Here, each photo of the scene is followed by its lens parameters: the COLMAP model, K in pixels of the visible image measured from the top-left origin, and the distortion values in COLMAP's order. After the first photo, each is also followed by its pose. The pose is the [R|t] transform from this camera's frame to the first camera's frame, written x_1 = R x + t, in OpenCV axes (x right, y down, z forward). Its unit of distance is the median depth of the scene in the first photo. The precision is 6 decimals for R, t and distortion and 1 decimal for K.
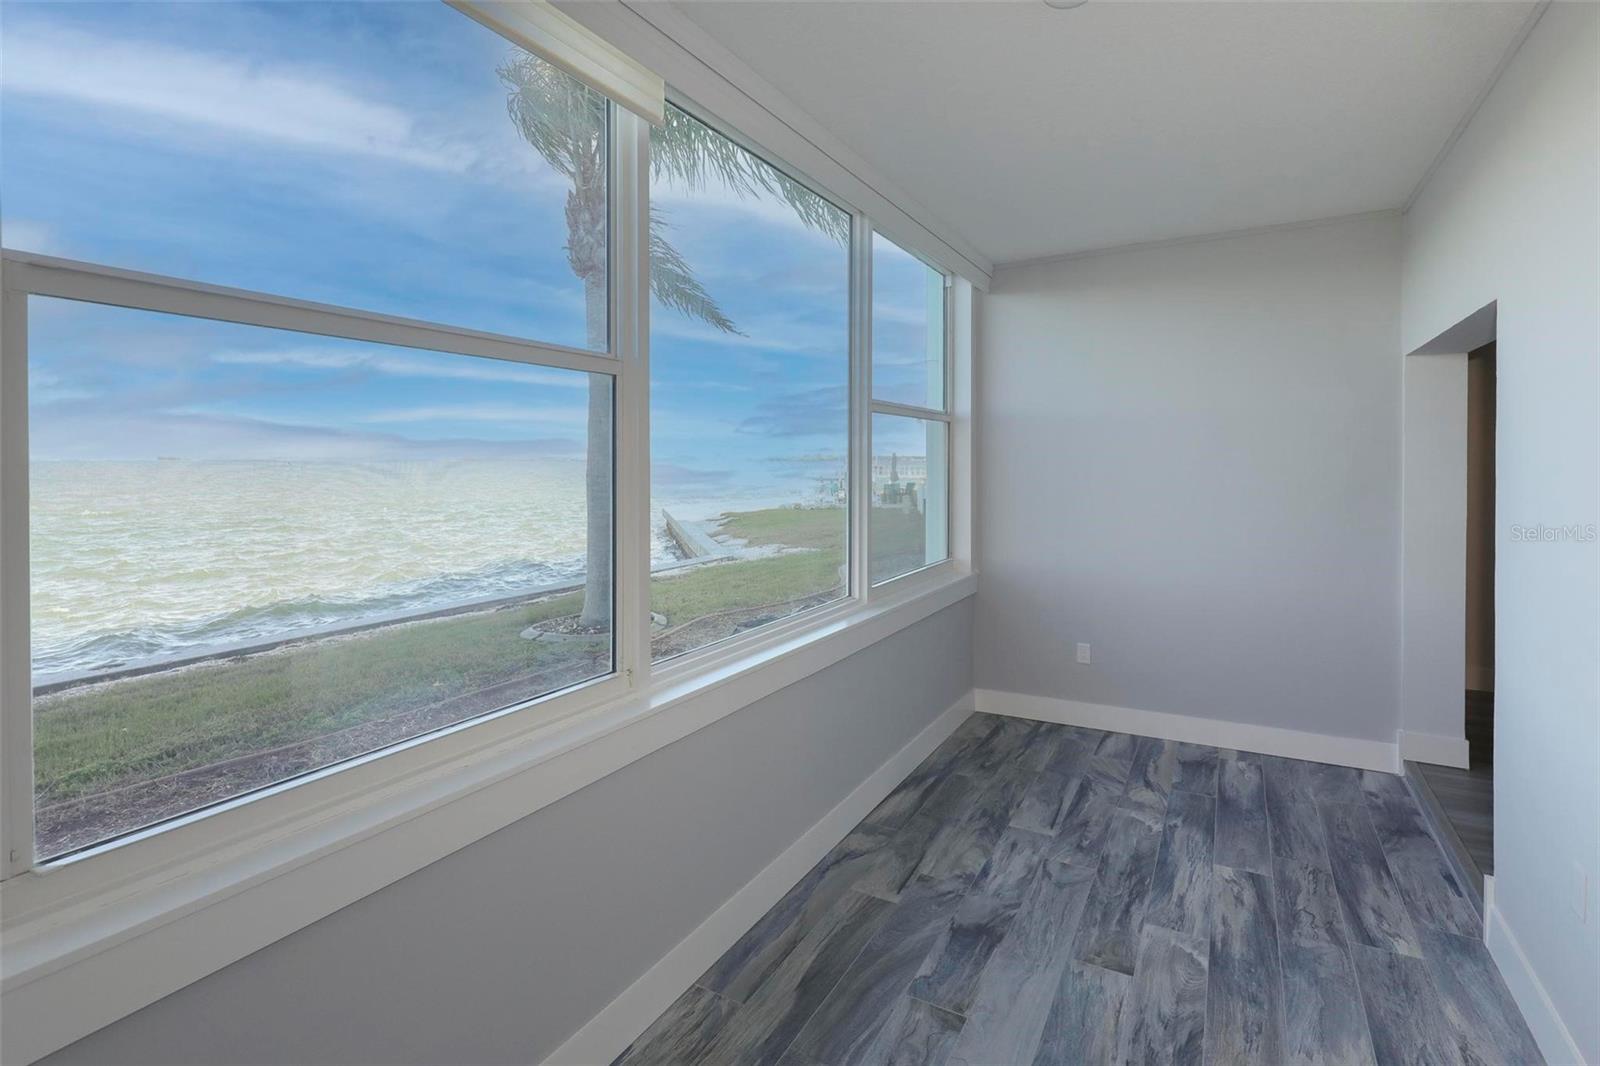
lens RADIAL K [[731.6, 0, 790.6], [0, 731.6, 474.2], [0, 0, 1]] dist [-0.000748, -0.000677]
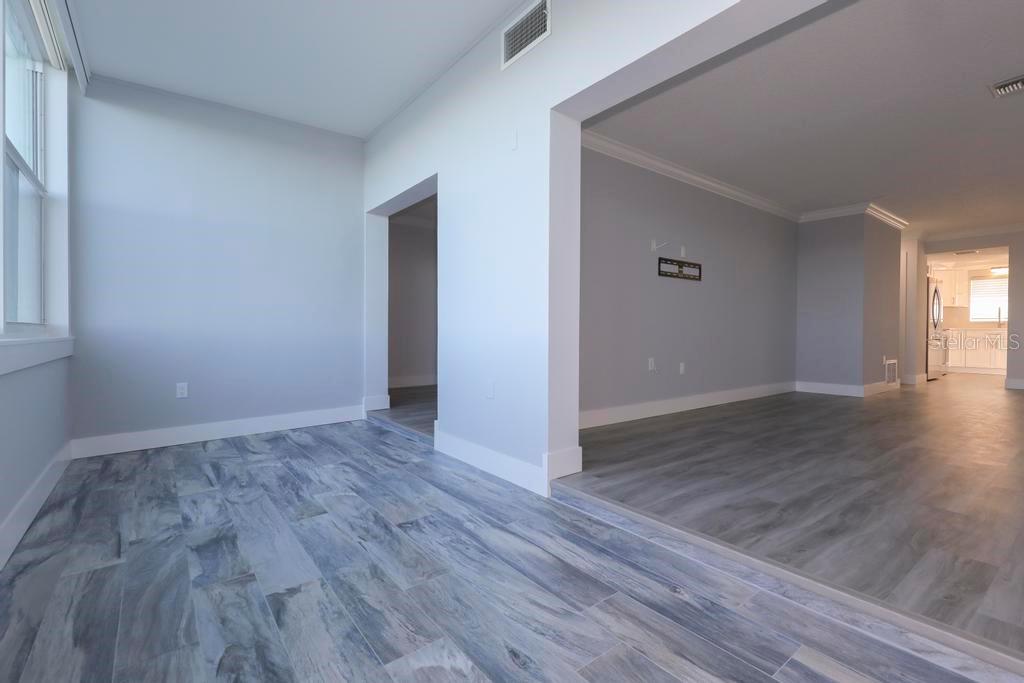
lens RADIAL K [[468.2, 0, 508.7], [0, 468.2, 331.1], [0, 0, 1]] dist [-0.000748, -0.000677]
pose [[0.385005, 0.001860, 0.922913, -0.288153], [-0.000585, 0.999998, -0.001771, 0.238564], [-0.922914, 0.000142, 0.385005, 0.190429]]
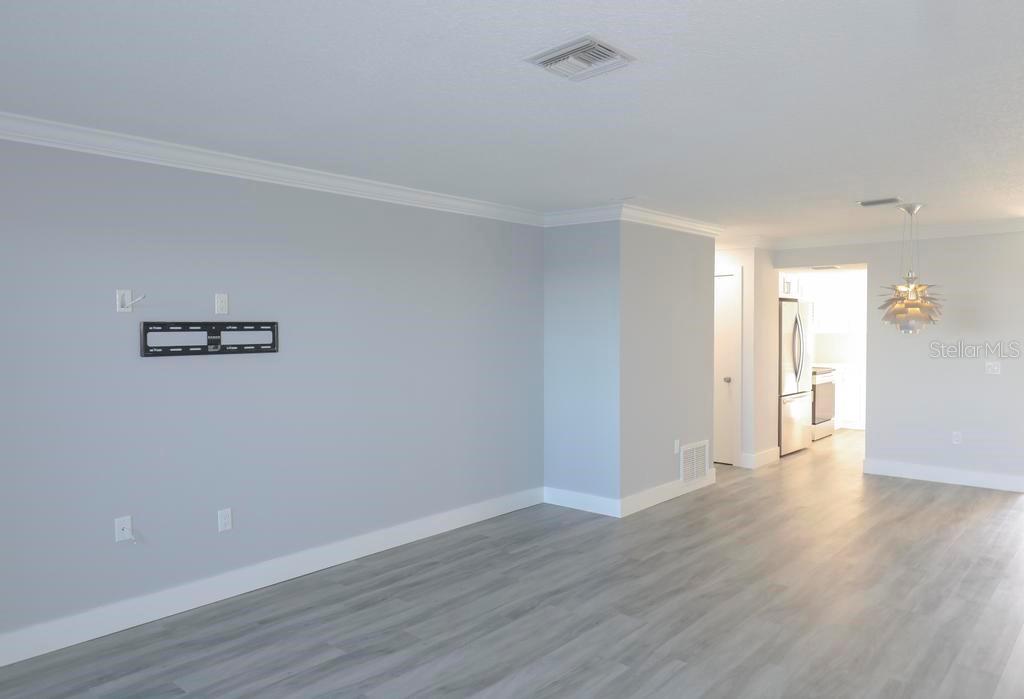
lens RADIAL K [[727.5, 0, 465.6], [0, 727.5, 354.8], [0, 0, 1]] dist [0.003580, -0.003823]
pose [[0.195416, -0.016480, 0.980582, 0.263961], [0.009958, 0.999841, 0.014819, 0.007241], [-0.980670, 0.006869, 0.195549, -0.568340]]
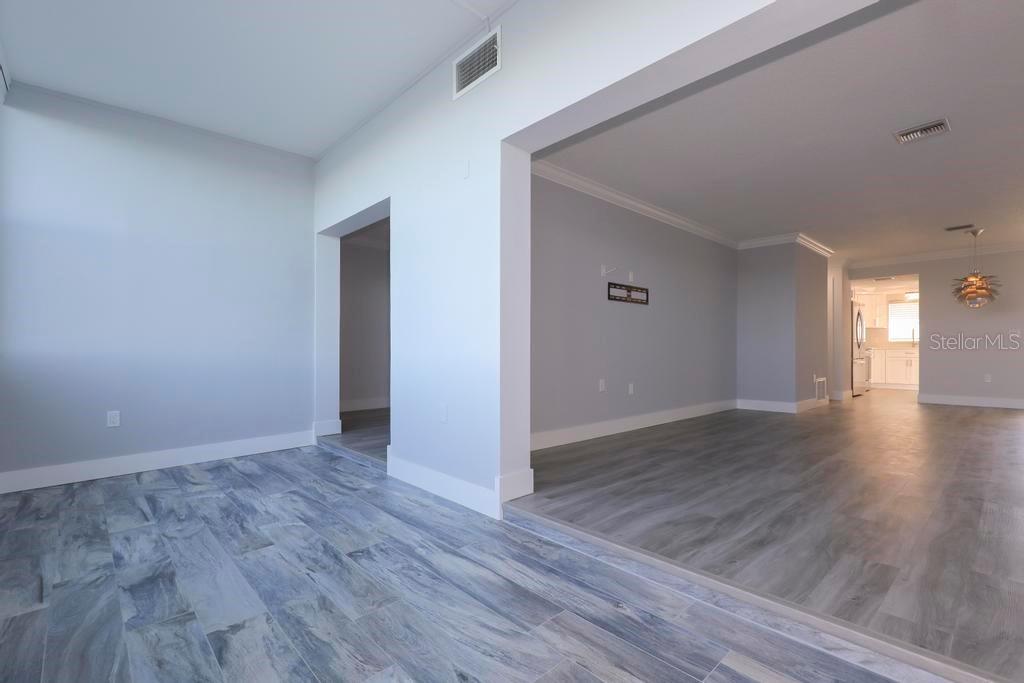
lens RADIAL K [[468.2, 0, 509.7], [0, 468.2, 343.8], [0, 0, 1]] dist [-0.000748, -0.000677]
pose [[0.296131, 0.015218, 0.955026, -0.301970], [0.003387, 0.999850, -0.016982, 0.227871], [-0.955141, 0.008263, 0.296035, 0.175400]]
